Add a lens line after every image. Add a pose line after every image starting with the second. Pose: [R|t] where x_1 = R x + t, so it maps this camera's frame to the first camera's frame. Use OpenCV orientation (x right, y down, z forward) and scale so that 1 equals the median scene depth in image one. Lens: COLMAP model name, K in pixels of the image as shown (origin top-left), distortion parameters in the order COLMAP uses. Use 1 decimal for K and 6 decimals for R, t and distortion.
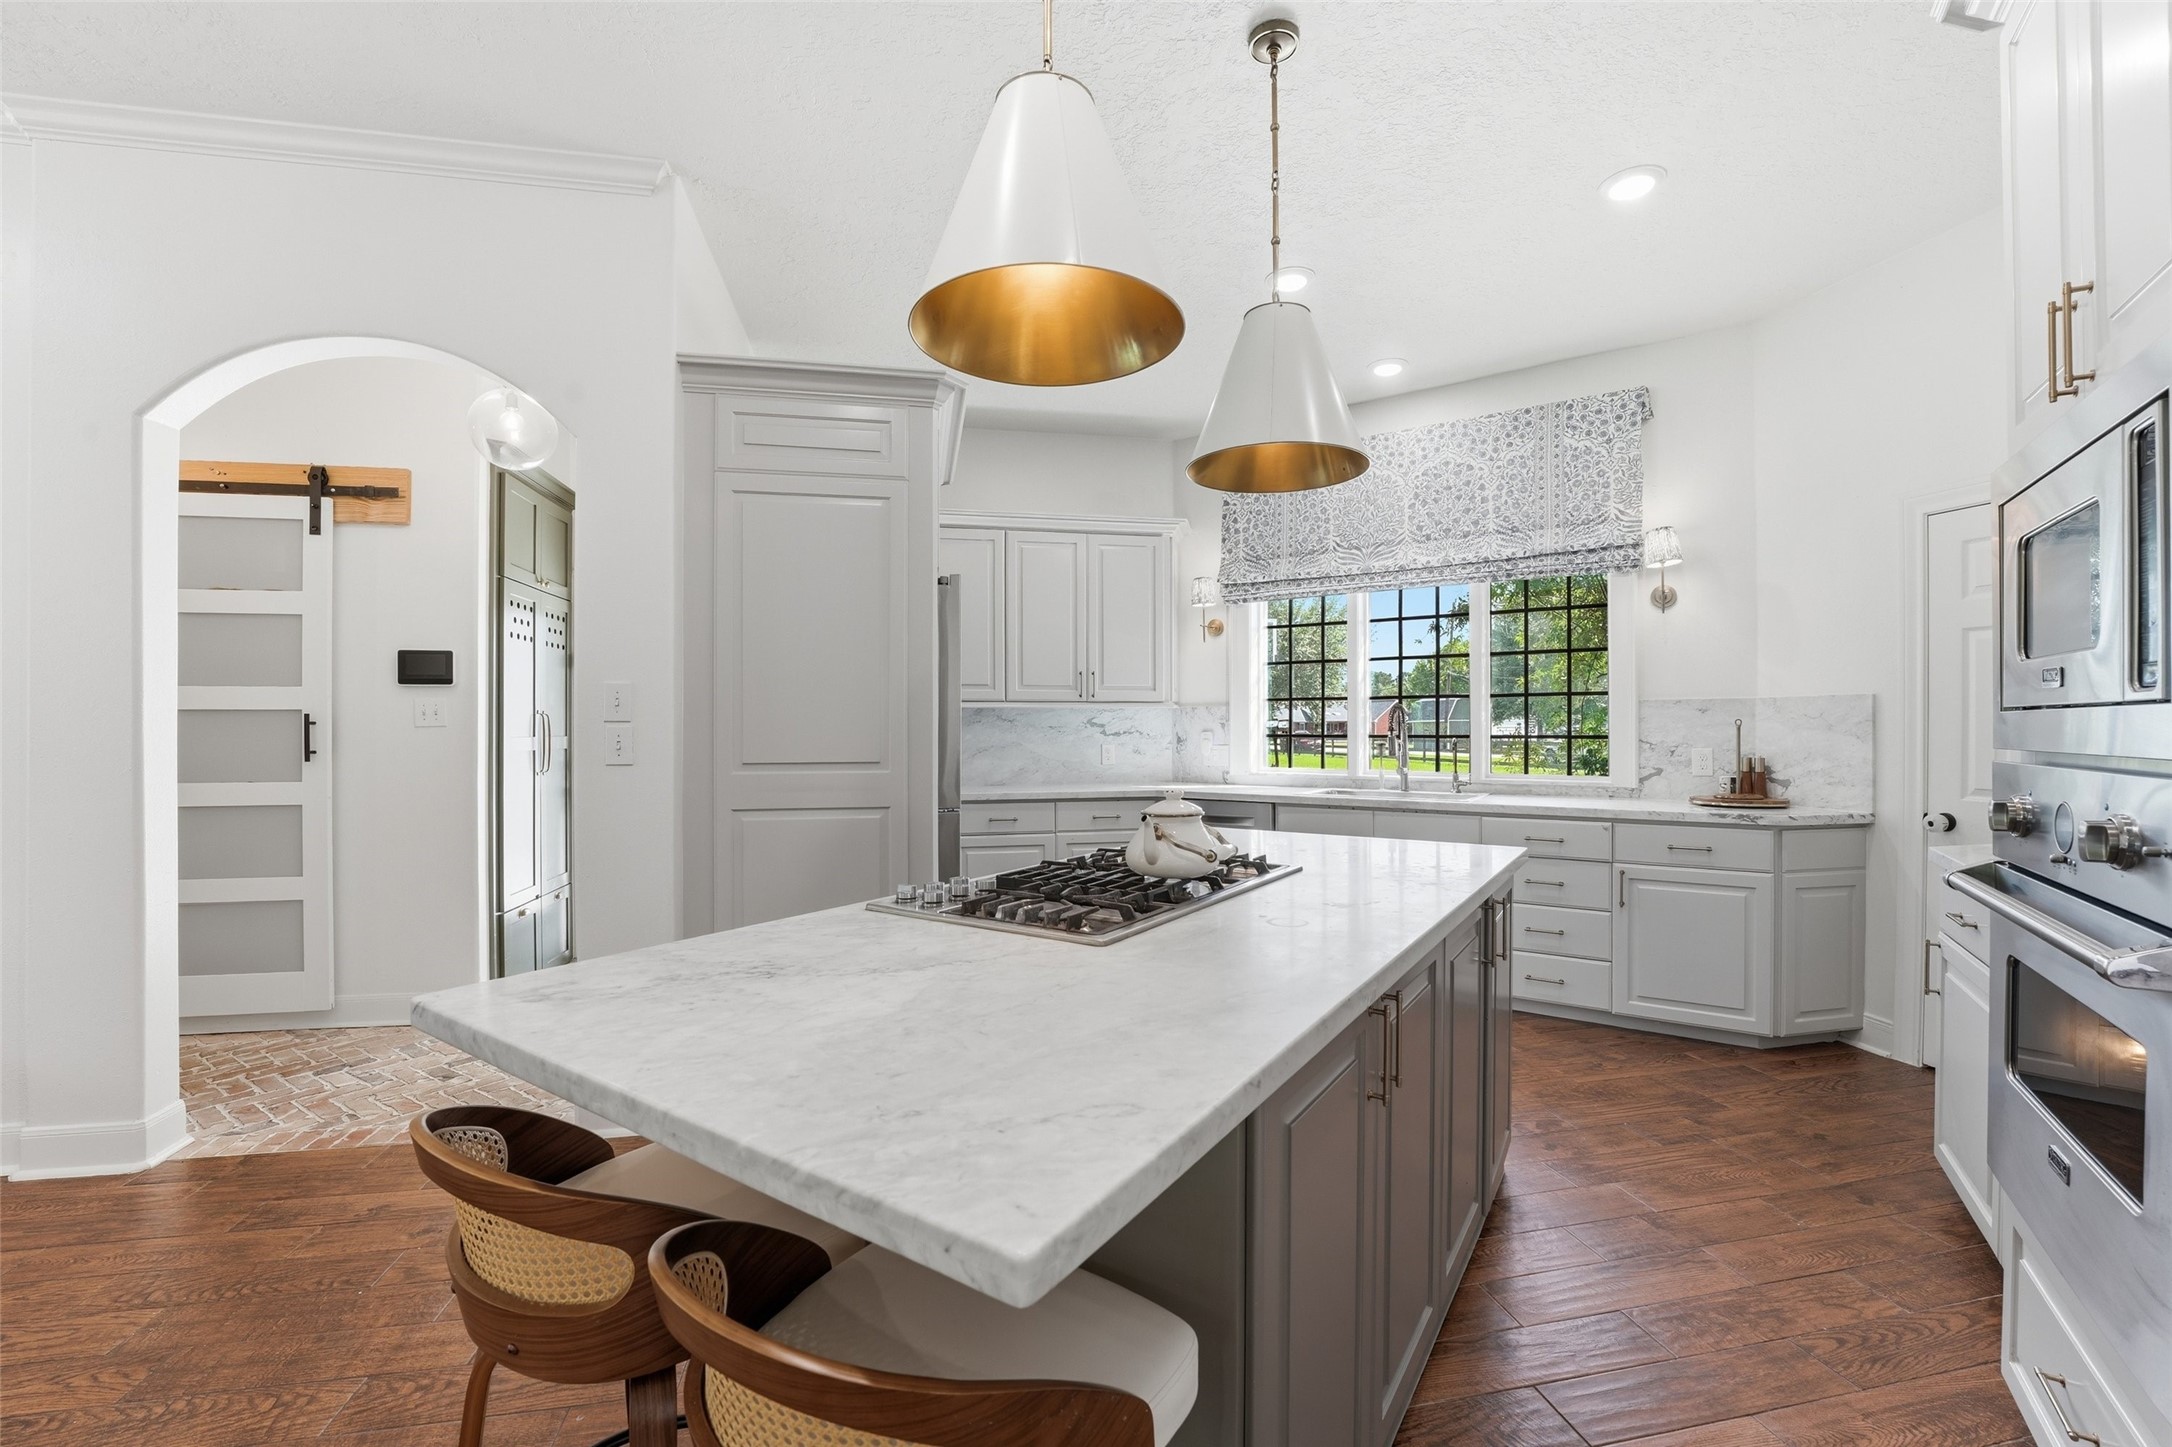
lens RADIAL K [[891.1, 0, 1089.5], [0, 891.1, 721.0], [0, 0, 1]] dist [-0.032039, 0.003608]
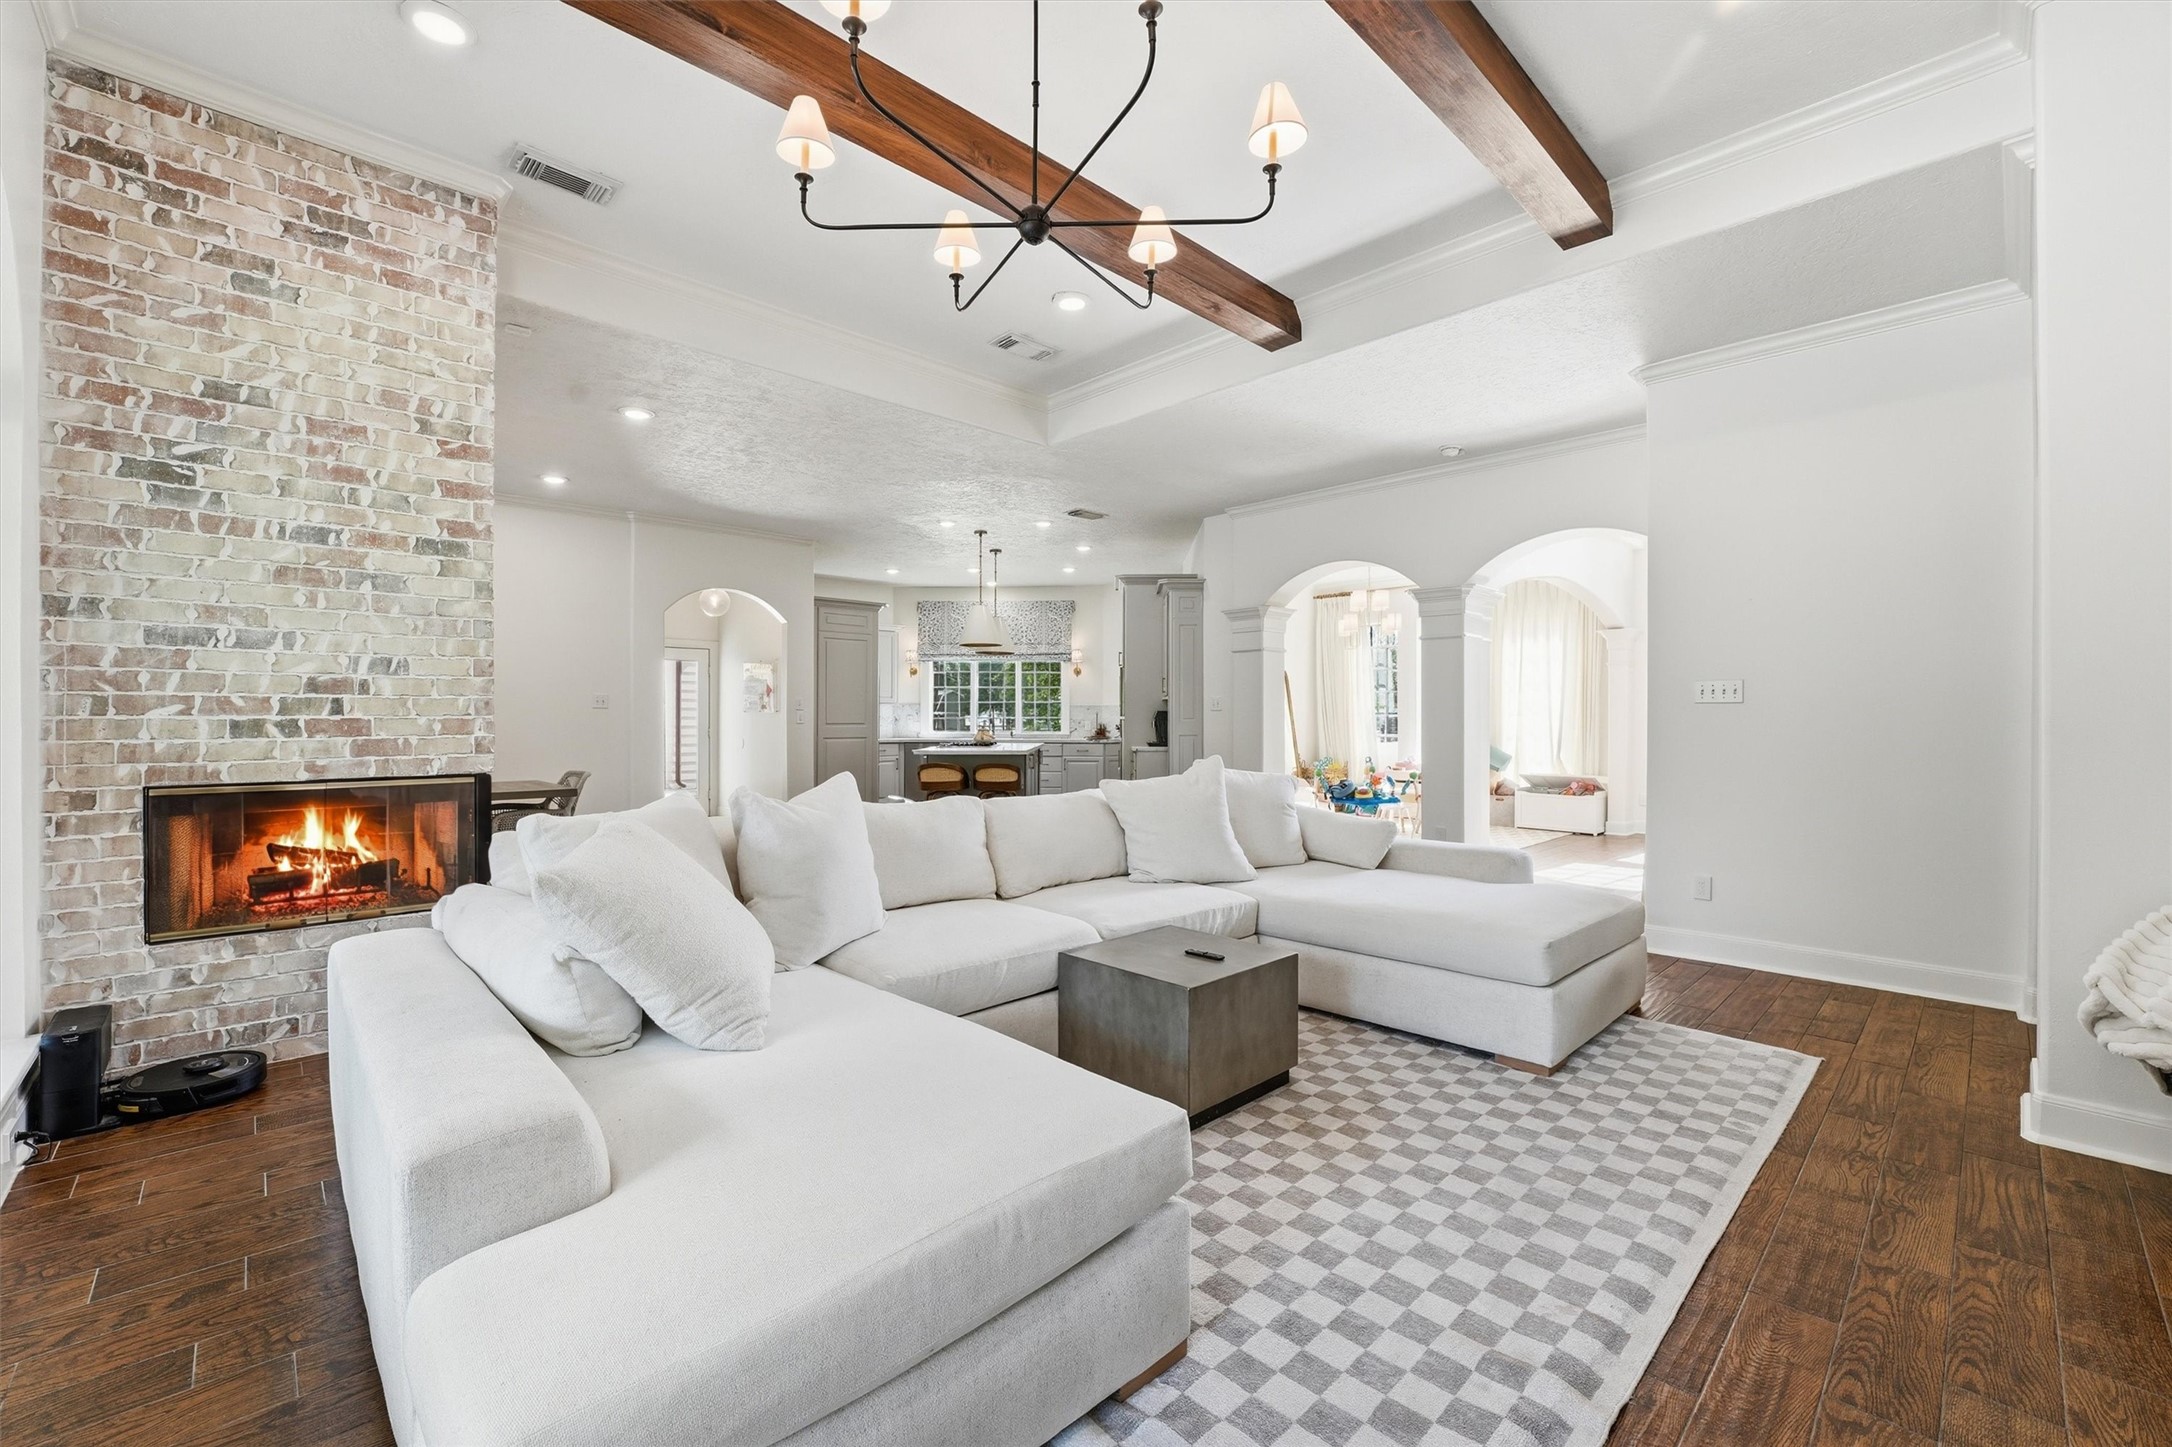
lens RADIAL K [[891.1, 0, 1084.1], [0, 891.1, 726.7], [0, 0, 1]] dist [-0.032039, 0.003608]
pose [[0.851940, 0.003049, 0.523631, -0.858818], [-0.004554, 0.999988, 0.001588, 0.041422], [-0.523620, -0.003738, 0.851944, -1.497873]]
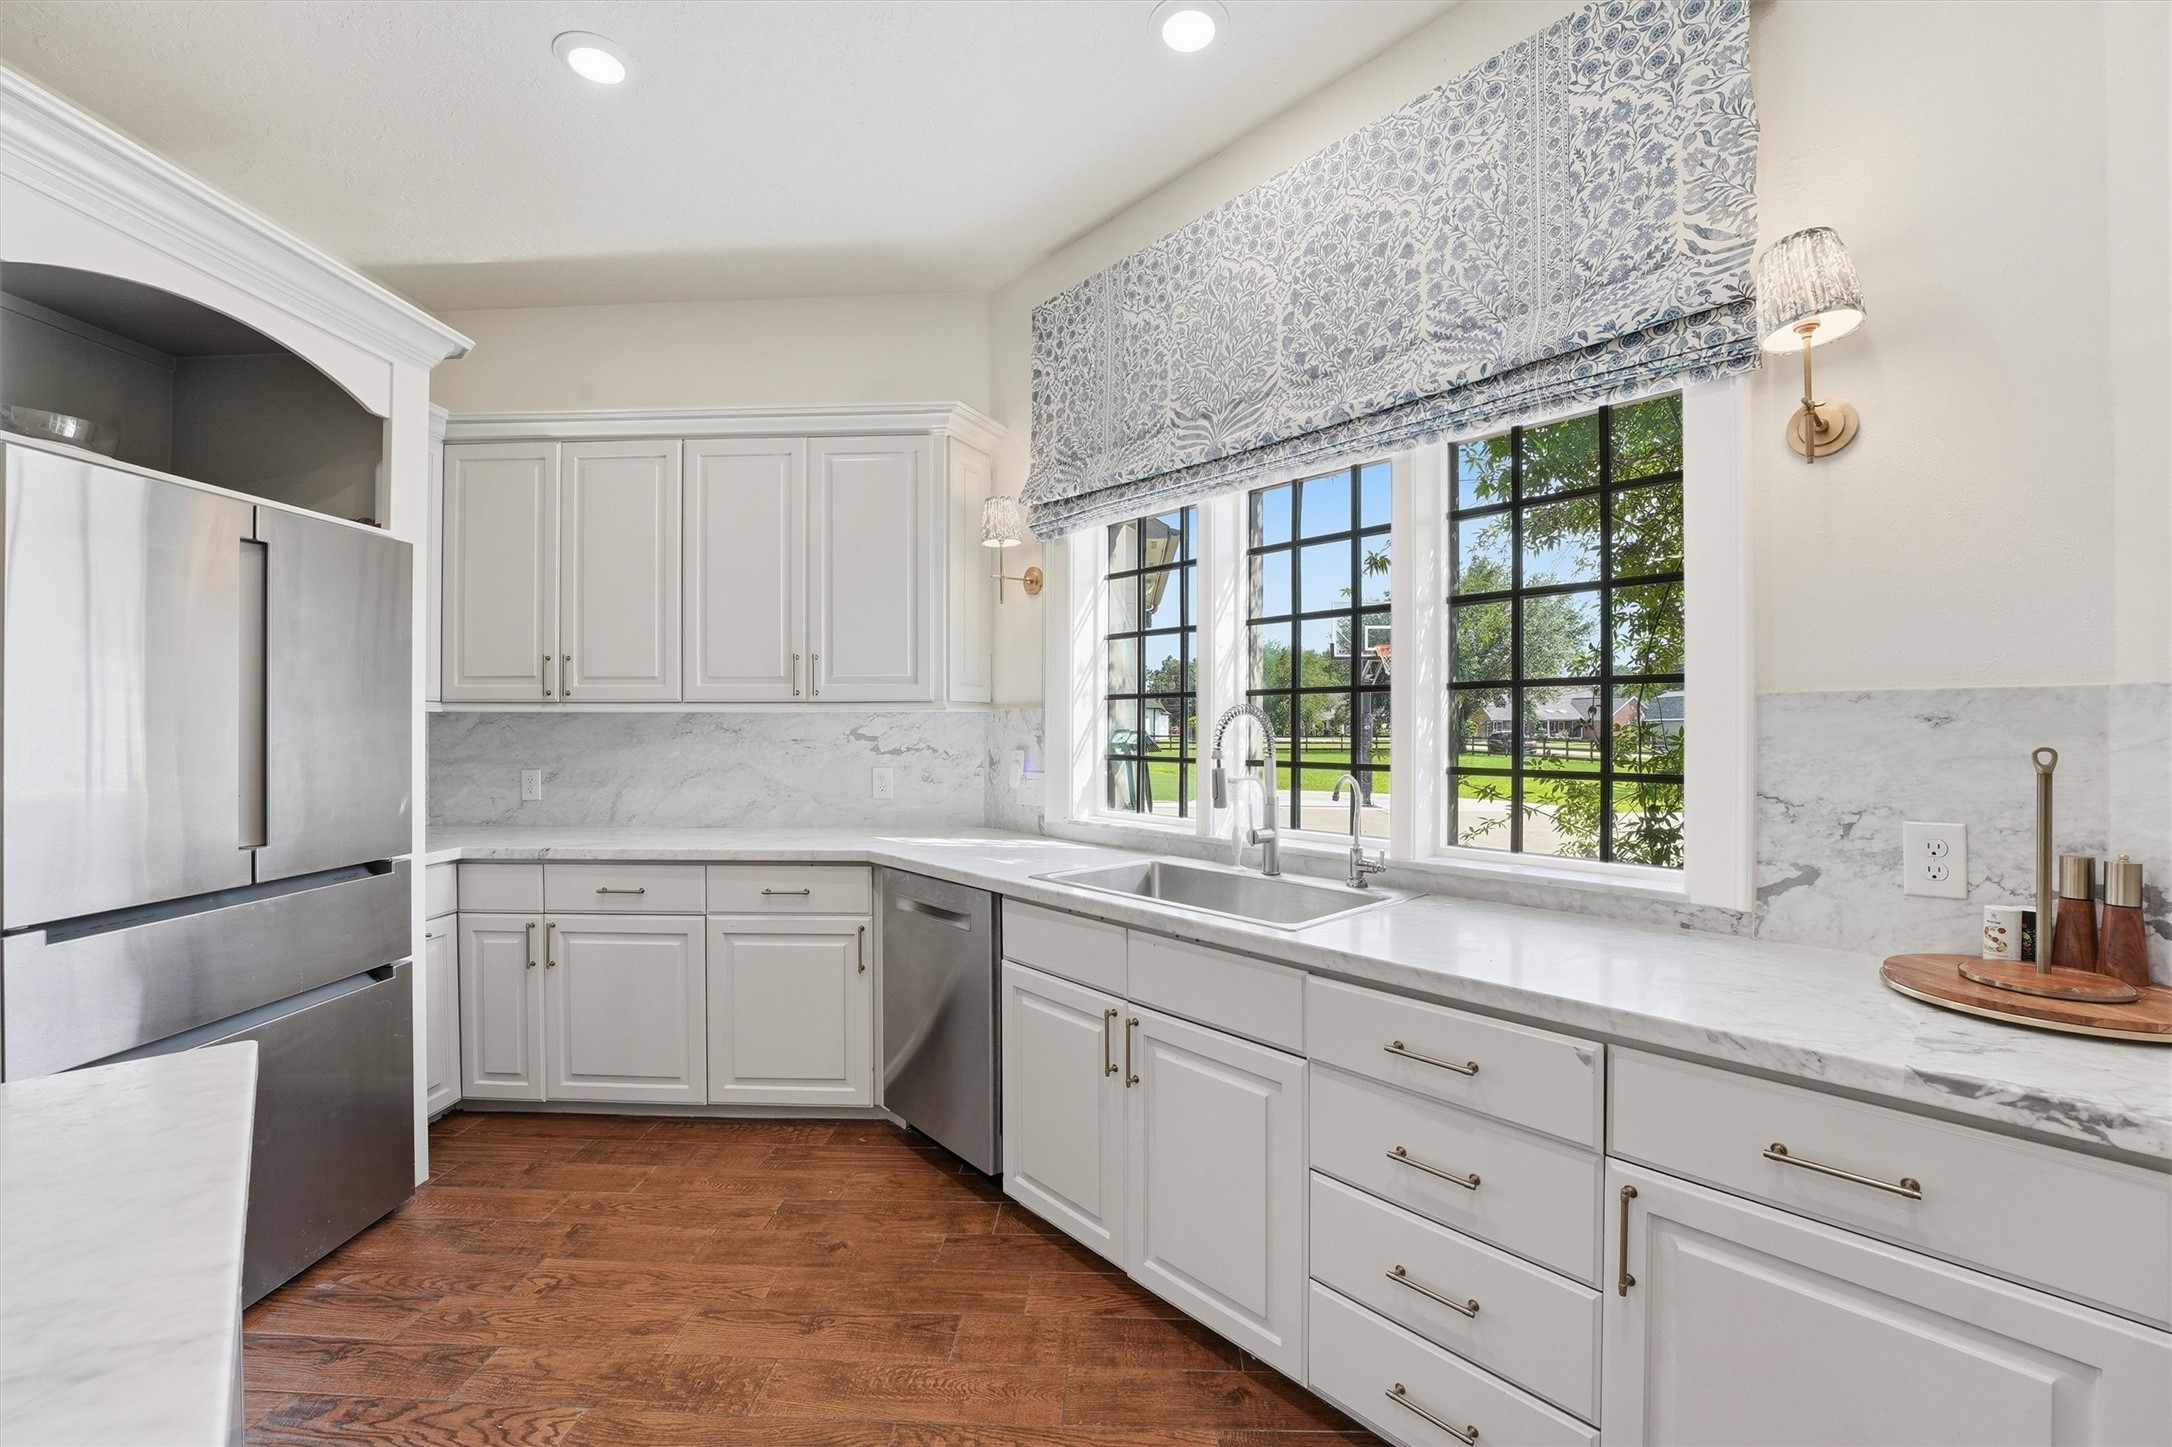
lens RADIAL K [[891.1, 0, 1079.8], [0, 891.1, 718.3], [0, 0, 1]] dist [-0.032039, 0.003608]
pose [[0.973255, -0.000049, -0.229727, 0.389396], [-0.000411, 0.999998, -0.001957, -0.010614], [0.229726, 0.002000, 0.973253, 0.507082]]
